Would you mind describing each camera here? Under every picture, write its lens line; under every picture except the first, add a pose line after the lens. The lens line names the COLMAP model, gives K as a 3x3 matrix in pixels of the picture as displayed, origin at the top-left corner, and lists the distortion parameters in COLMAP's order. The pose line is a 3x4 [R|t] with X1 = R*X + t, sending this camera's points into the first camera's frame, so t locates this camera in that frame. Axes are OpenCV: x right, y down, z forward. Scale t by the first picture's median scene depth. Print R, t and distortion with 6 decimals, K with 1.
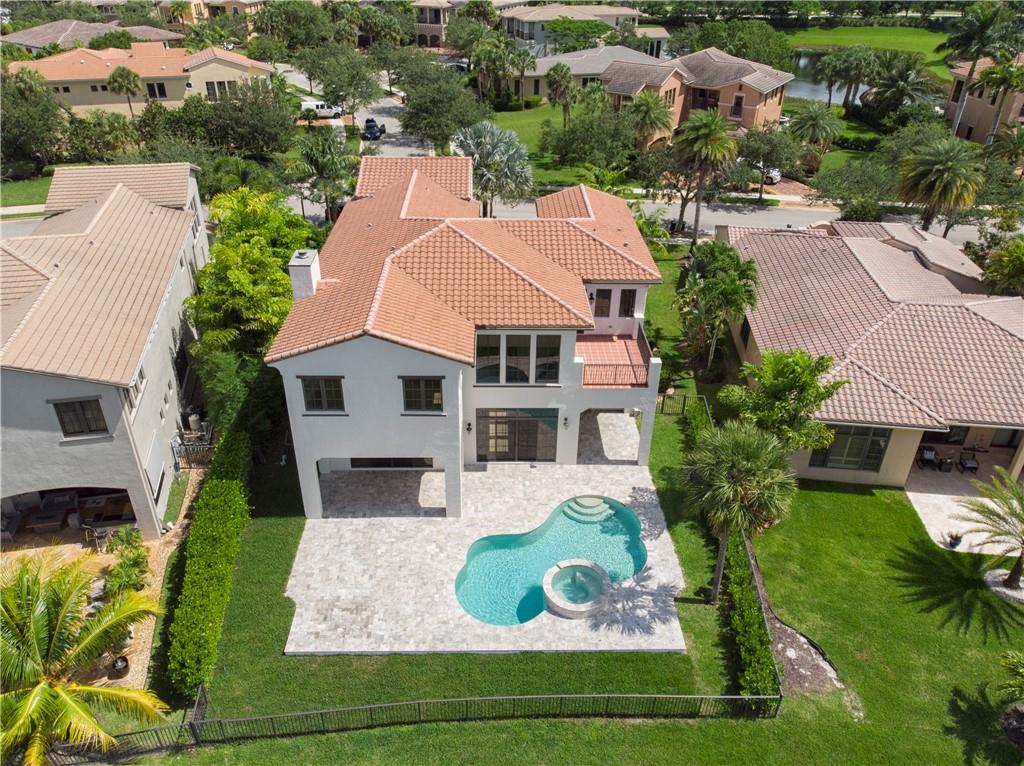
lens RADIAL K [[753.1, 0, 512.2], [0, 753.1, 382.0], [0, 0, 1]] dist [-0.010154, 0.016330]
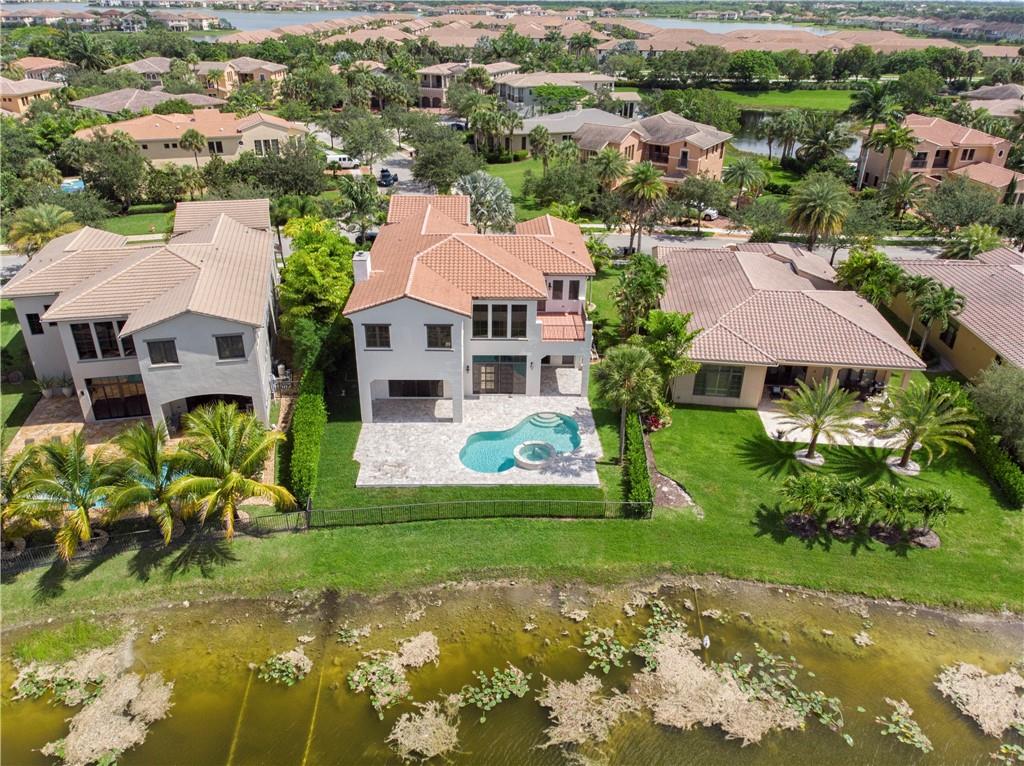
lens RADIAL K [[753.1, 0, 512.3], [0, 753.1, 384.2], [0, 0, 1]] dist [-0.010154, 0.016330]
pose [[0.999987, -0.001325, 0.004906, 0.024023], [0.001618, 0.998188, -0.060153, 0.177614], [-0.004817, 0.060160, 0.998177, -0.492968]]
